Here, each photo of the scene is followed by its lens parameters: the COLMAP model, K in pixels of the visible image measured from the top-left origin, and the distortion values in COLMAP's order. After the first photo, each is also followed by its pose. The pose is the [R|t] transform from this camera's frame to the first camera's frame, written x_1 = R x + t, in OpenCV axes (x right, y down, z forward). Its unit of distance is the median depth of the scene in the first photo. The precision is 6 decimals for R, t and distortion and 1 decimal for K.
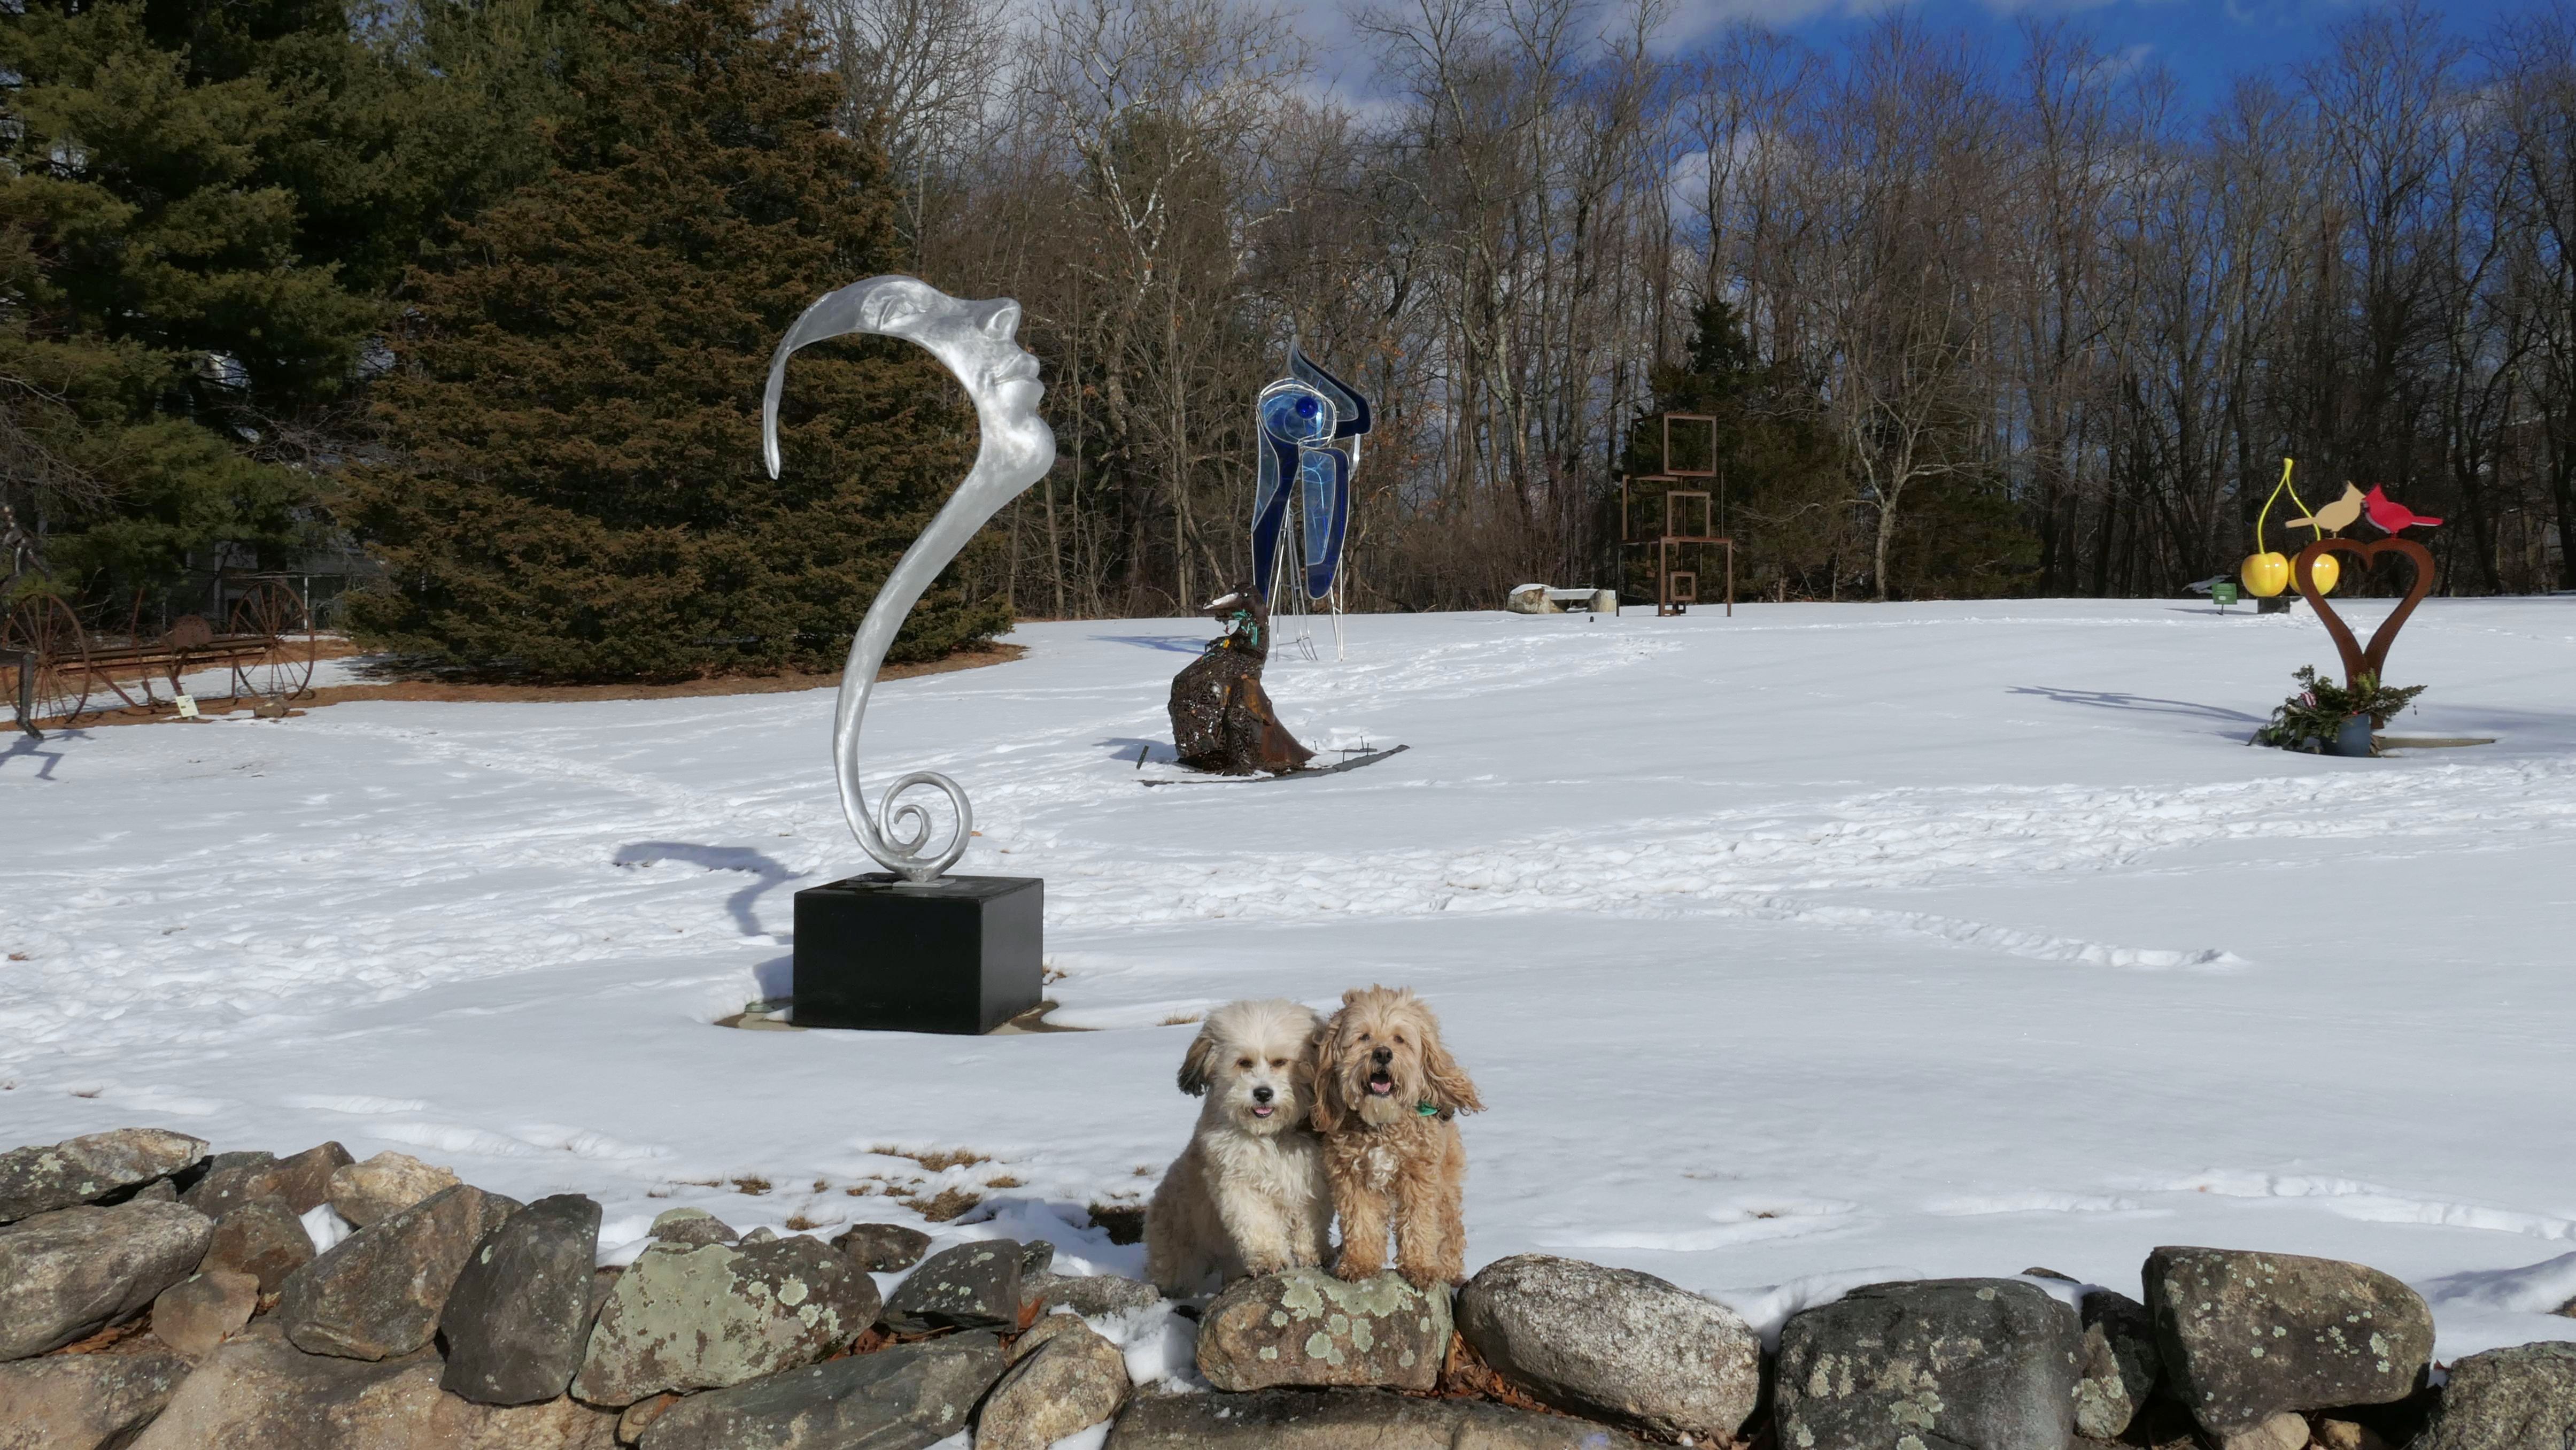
lens RADIAL K [[2113.1, 0, 1248.2], [0, 2113.1, 626.0], [0, 0, 1]] dist [-0.007335, 0.002591]
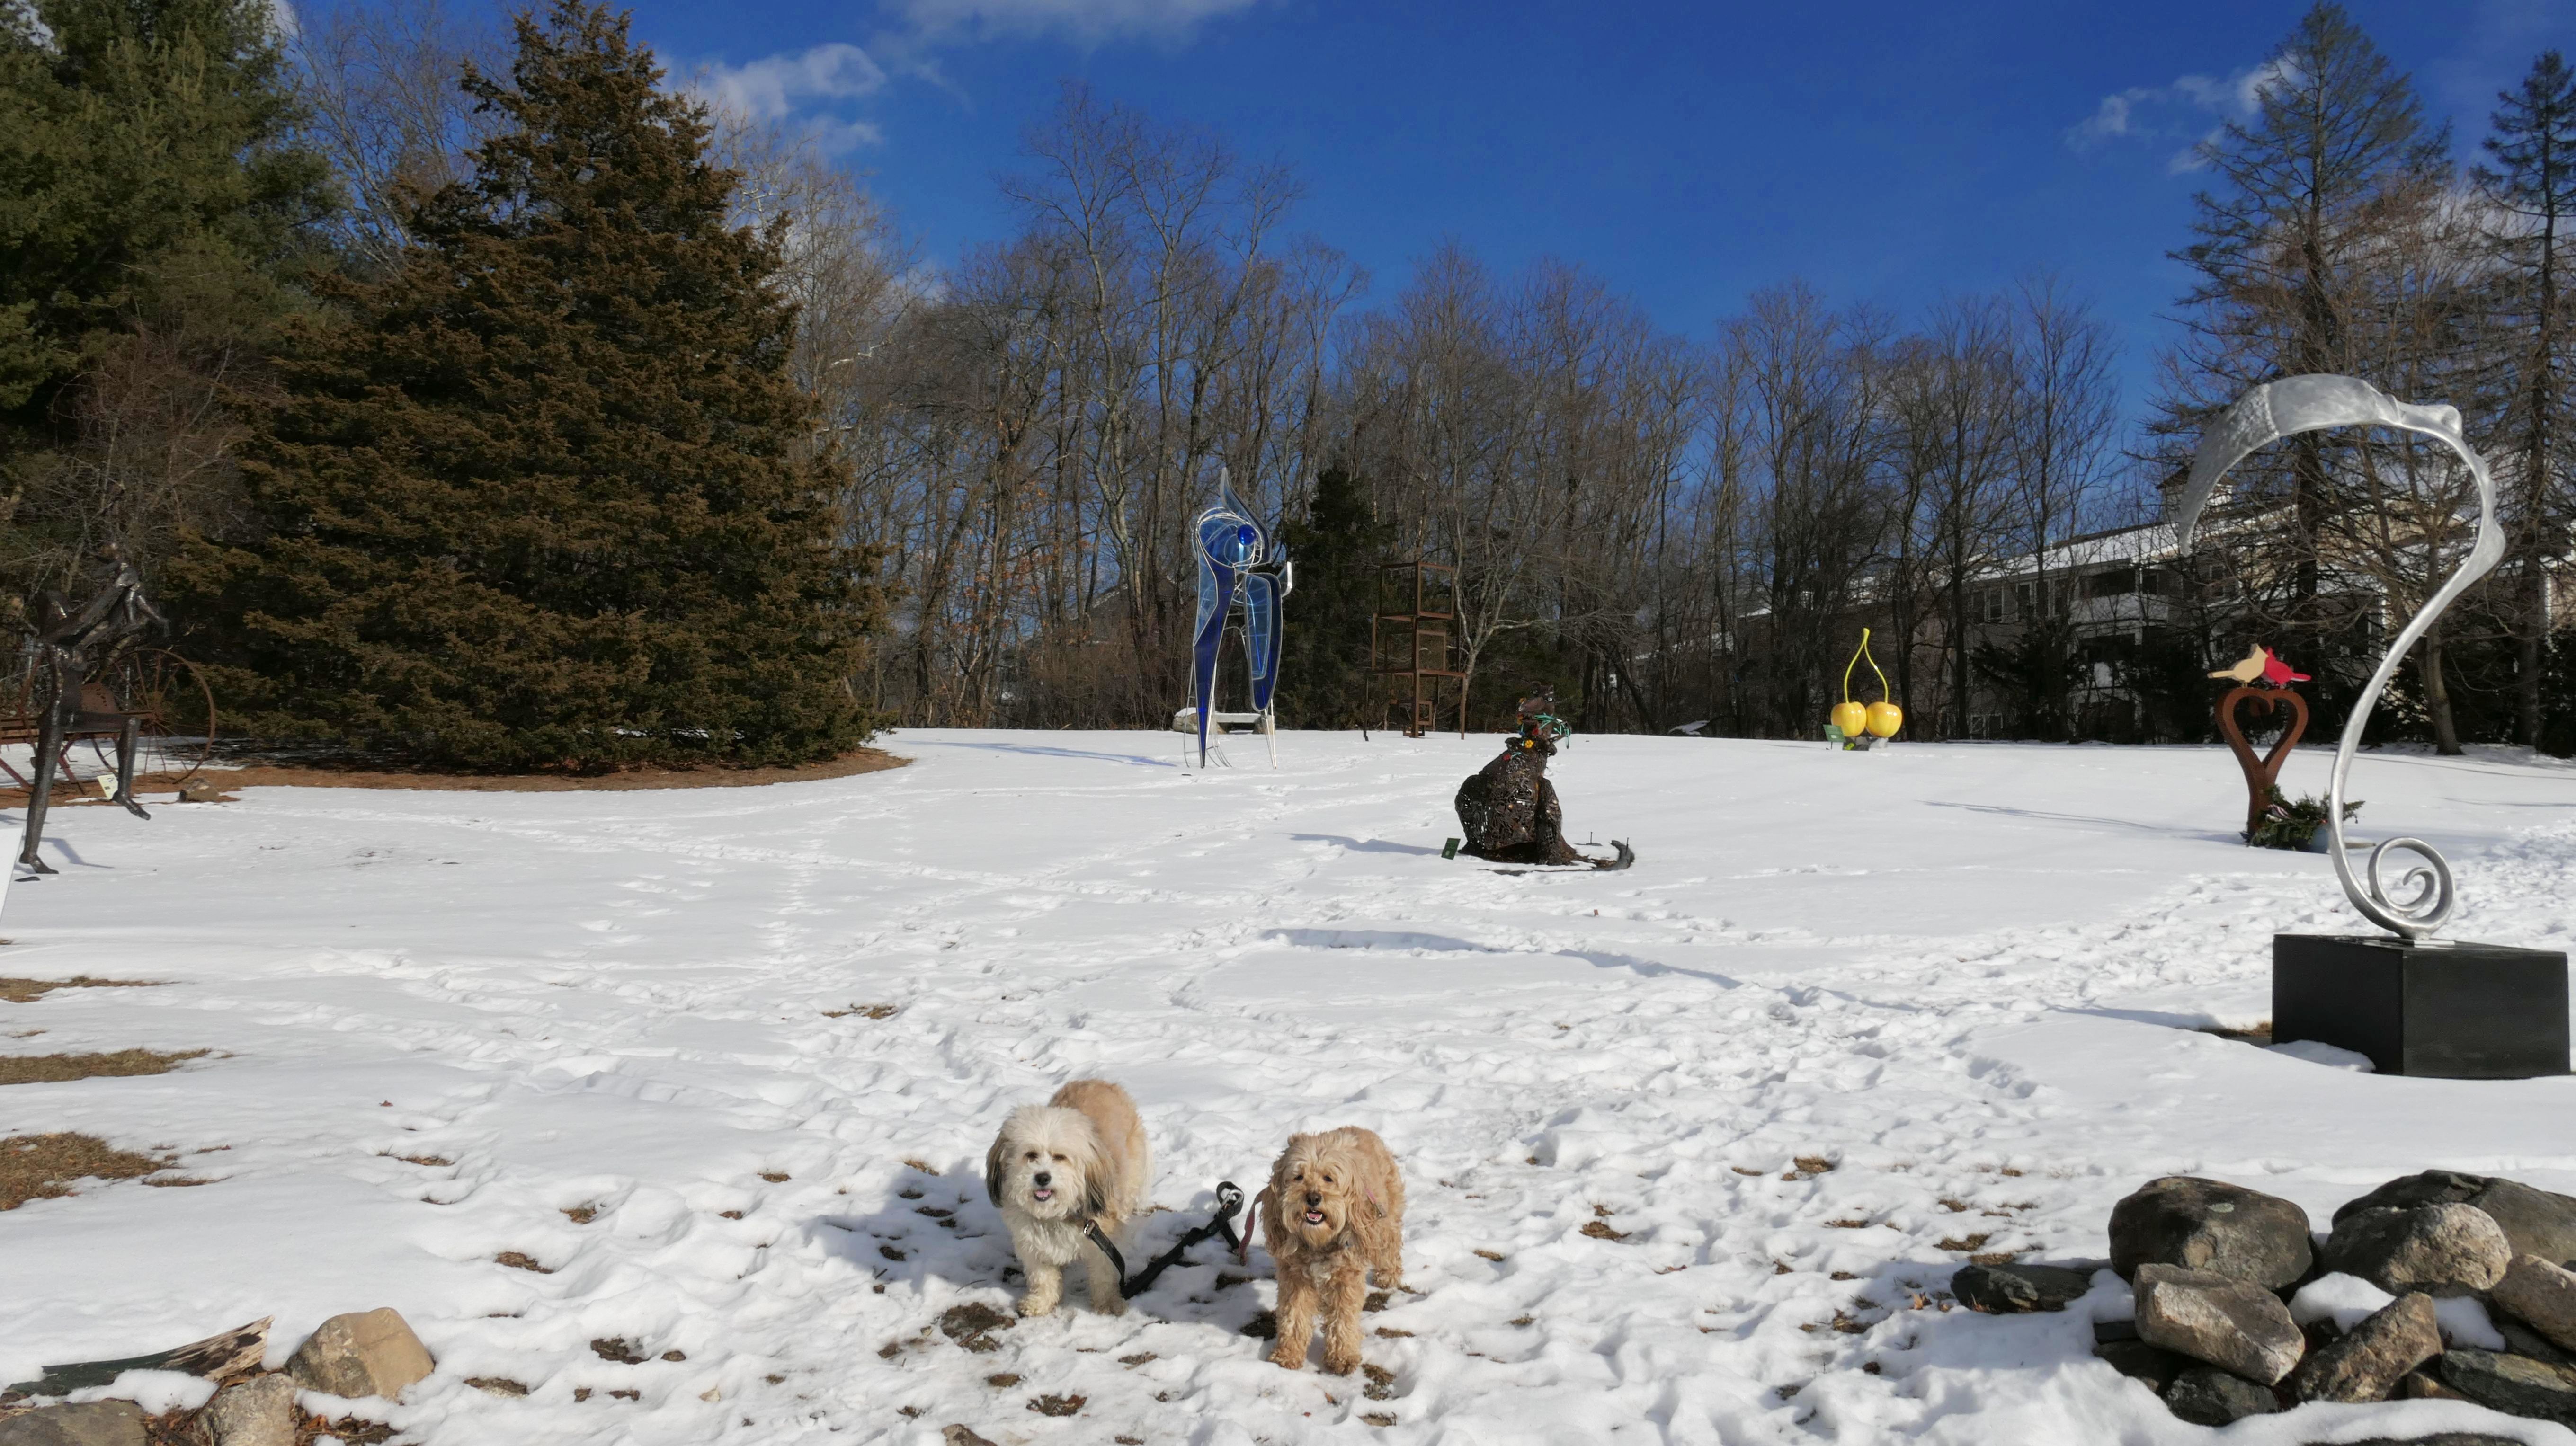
lens RADIAL K [[1880.5, 0, 1282.9], [0, 1880.5, 631.6], [0, 0, 1]] dist [-0.007081, -0.004489]
pose [[0.932904, 0.050357, 0.356588, -0.291539], [-0.027129, 0.997189, -0.069847, 0.013422], [-0.359103, 0.055487, 0.931647, 0.091435]]
